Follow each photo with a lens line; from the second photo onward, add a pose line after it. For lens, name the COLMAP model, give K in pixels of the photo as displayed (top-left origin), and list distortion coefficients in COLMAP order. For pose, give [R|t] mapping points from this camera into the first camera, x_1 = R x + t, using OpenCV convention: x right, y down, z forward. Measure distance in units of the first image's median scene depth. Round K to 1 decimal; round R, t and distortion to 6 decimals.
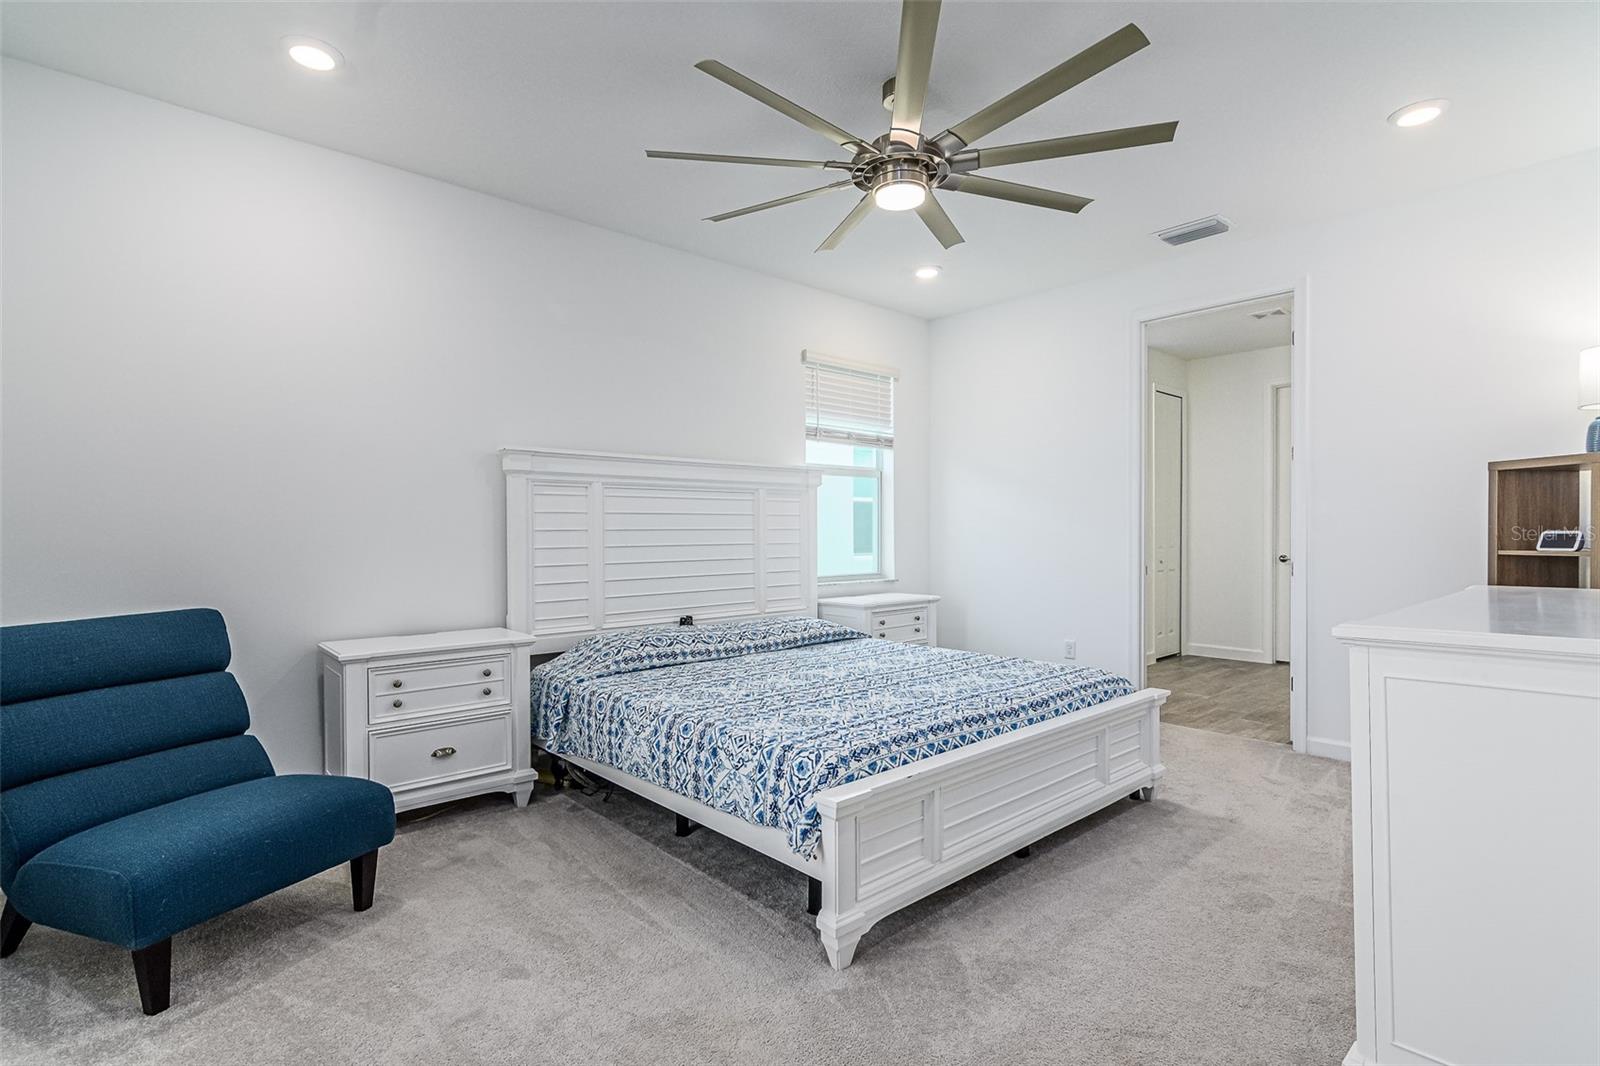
lens RADIAL K [[770.2, 0, 803.3], [0, 770.2, 531.0], [0, 0, 1]] dist [0.001789, 0.001732]
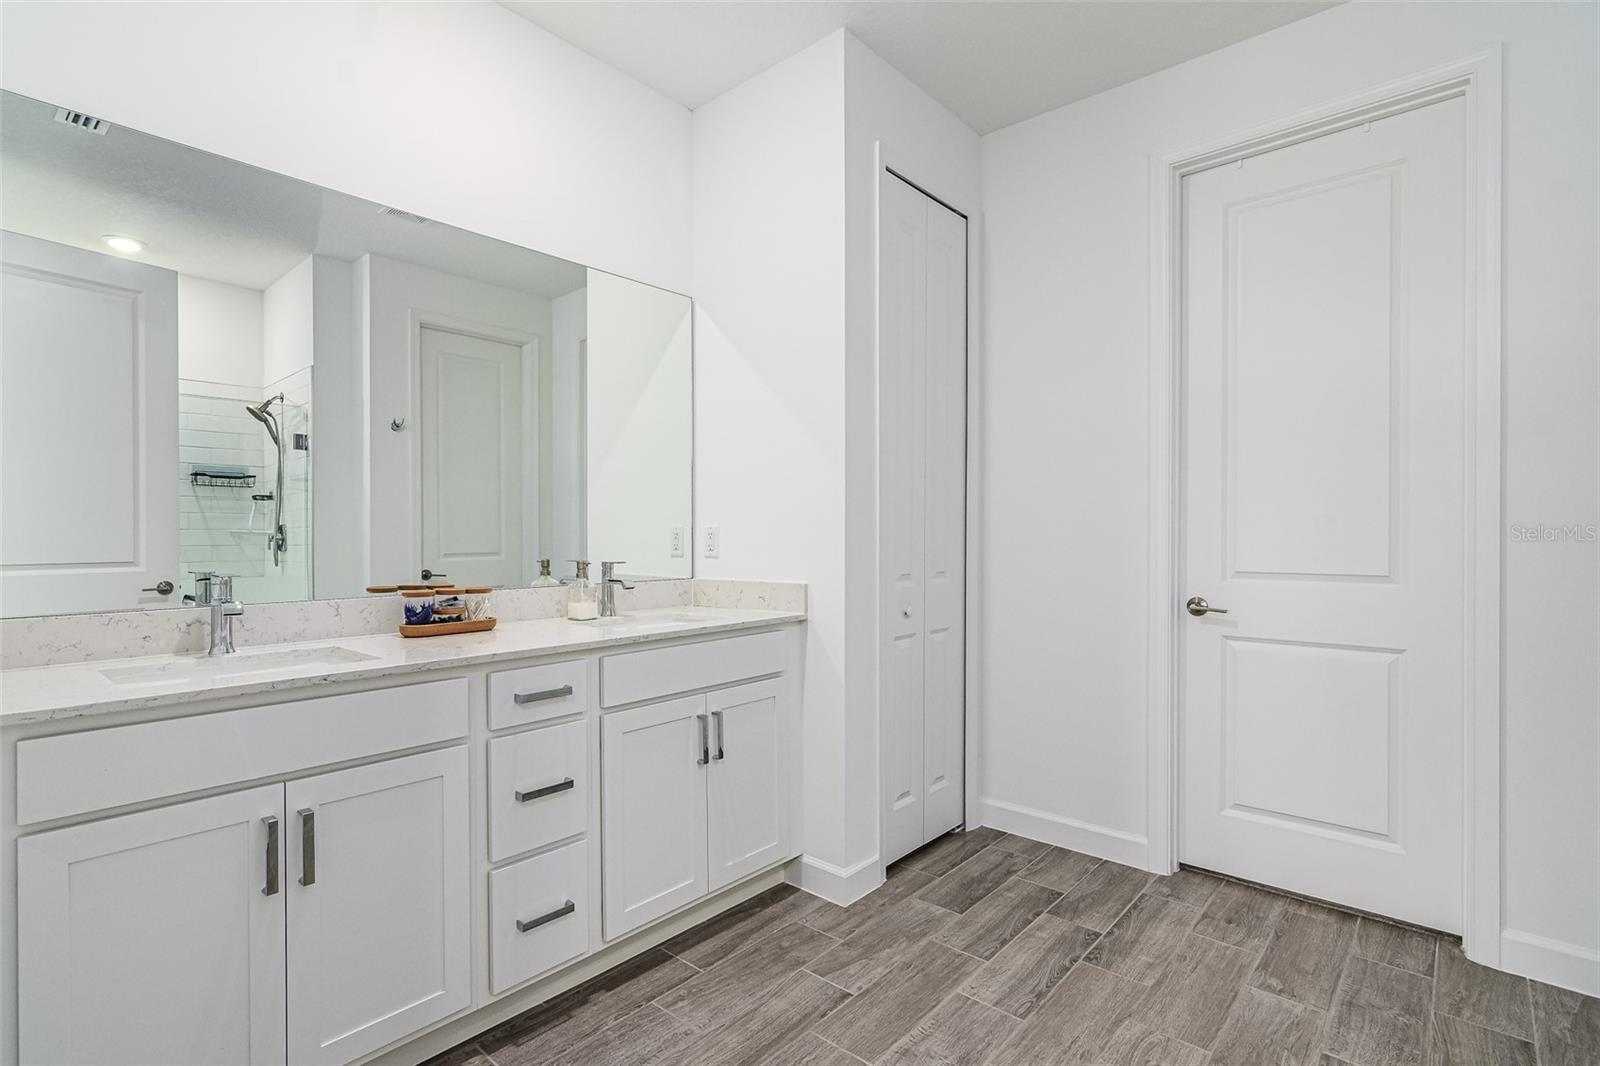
lens RADIAL K [[770.2, 0, 797.9], [0, 770.2, 532.9], [0, 0, 1]] dist [0.001789, 0.001732]
pose [[0.994828, 0.001896, 0.101556, 0.374601], [-0.001654, 0.999996, -0.002460, -0.000824], [-0.101560, 0.002279, 0.994827, 0.620999]]
